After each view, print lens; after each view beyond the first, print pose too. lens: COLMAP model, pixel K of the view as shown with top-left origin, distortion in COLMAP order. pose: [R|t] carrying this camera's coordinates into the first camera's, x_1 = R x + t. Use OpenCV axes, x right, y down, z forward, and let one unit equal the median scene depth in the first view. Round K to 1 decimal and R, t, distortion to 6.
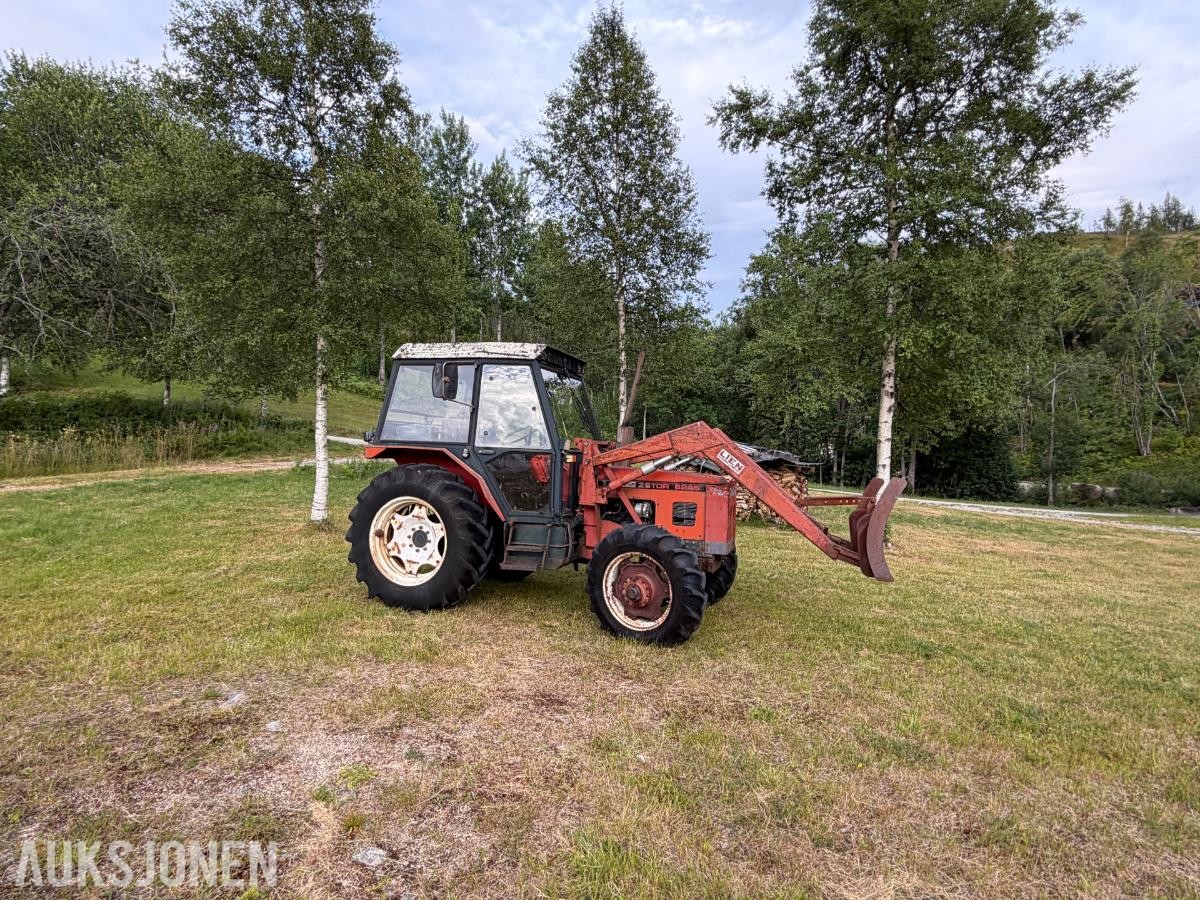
lens RADIAL K [[668.3, 0, 600.0], [0, 668.3, 450.0], [0, 0, 1]] dist [-0.001762, -0.000305]
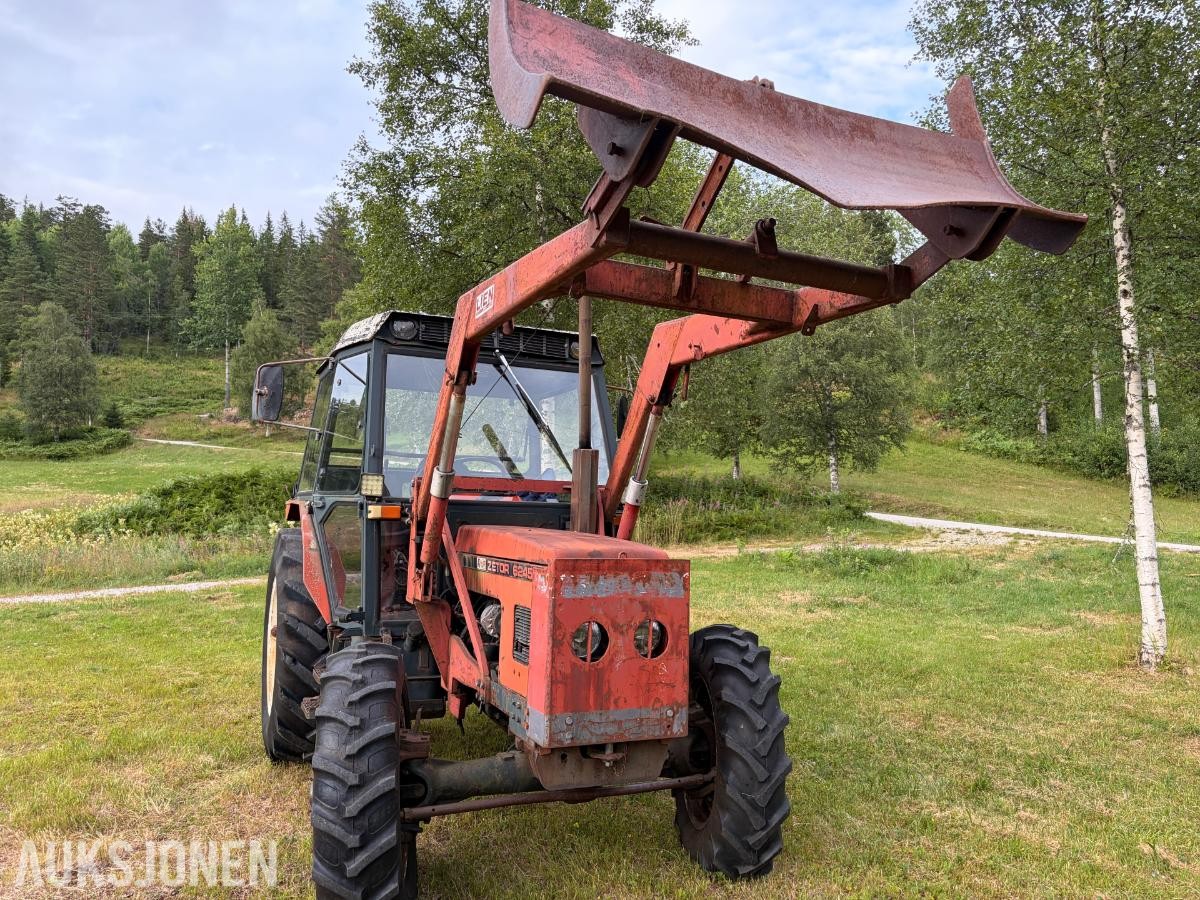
lens RADIAL K [[896.2, 0, 599.6], [0, 896.2, 455.3], [0, 0, 1]] dist [0.080031, -0.106610]
pose [[0.665692, -0.069161, -0.743015, 0.579651], [-0.001795, 0.995545, -0.094275, 0.034334], [0.746224, 0.064092, 0.662602, 0.621785]]
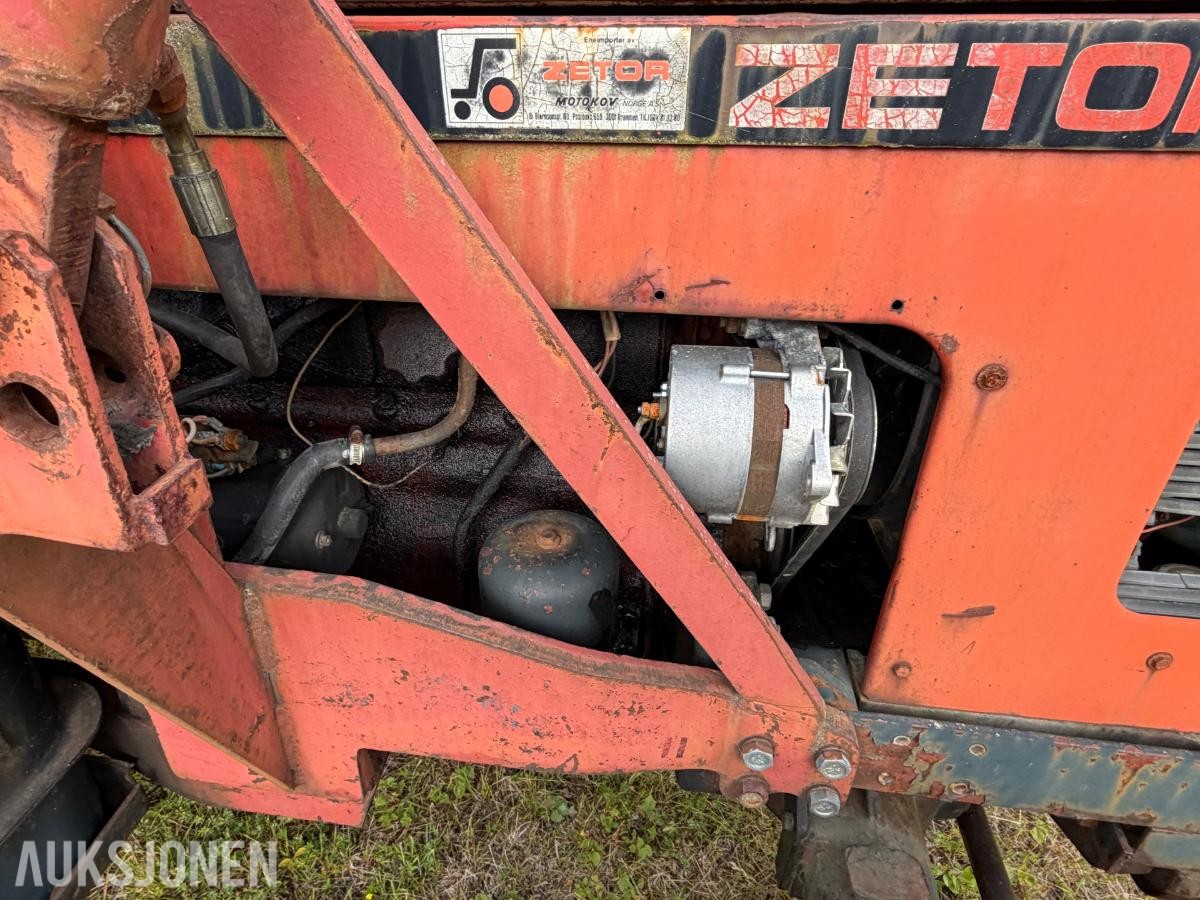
lens RADIAL K [[676.7, 0, 591.8], [0, 676.7, 450.3], [0, 0, 1]] dist [0.000721, 0.000228]
pose [[0.984185, -0.109664, 0.139119, 0.033086], [0.028135, 0.872138, 0.488450, 0.050123], [-0.174897, -0.476811, 0.861430, 0.918914]]
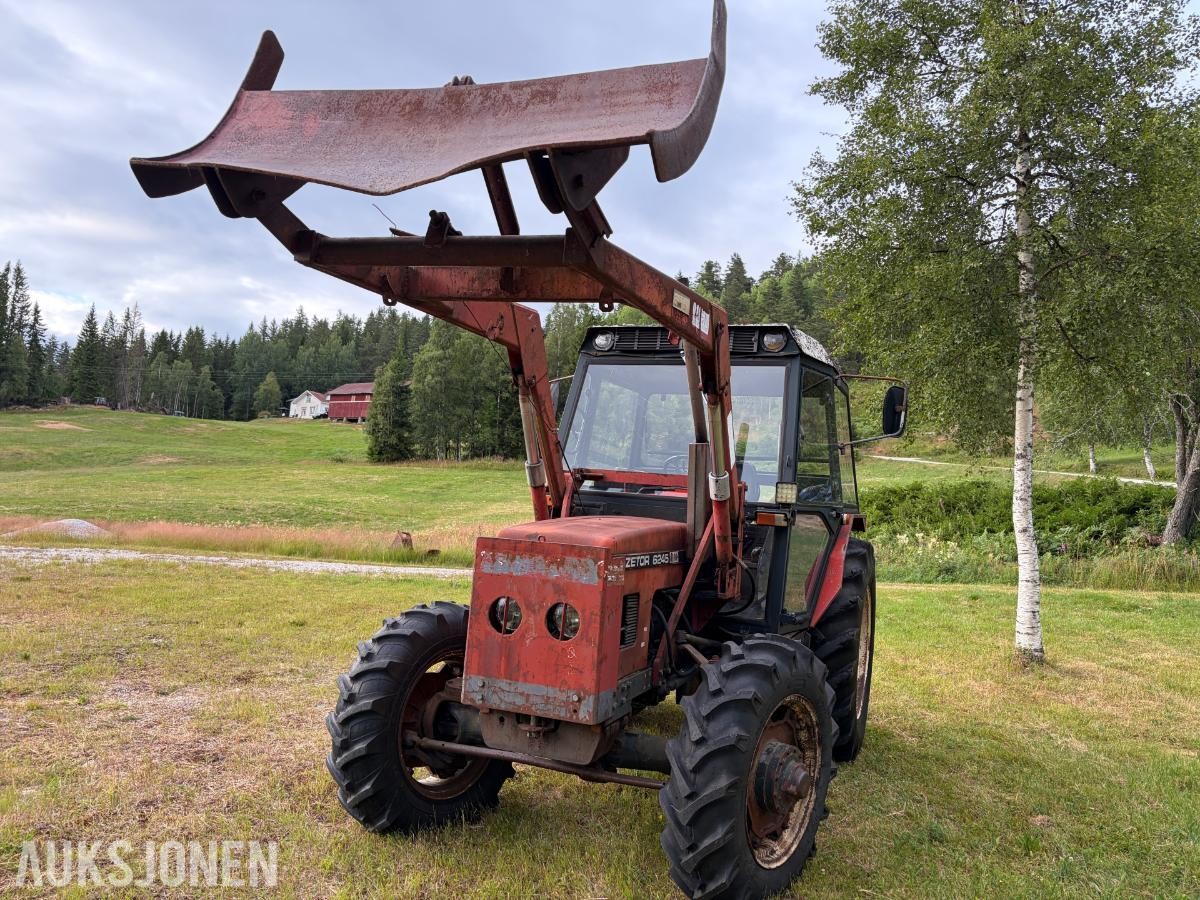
lens RADIAL K [[892.9, 0, 600.0], [0, 892.9, 450.0], [0, 0, 1]] dist [0.063592, -0.089274]
pose [[-0.059087, -0.092753, -0.993934, 0.743955], [-0.070756, 0.993559, -0.088511, 0.035221], [0.995742, 0.065097, -0.065269, 1.052677]]
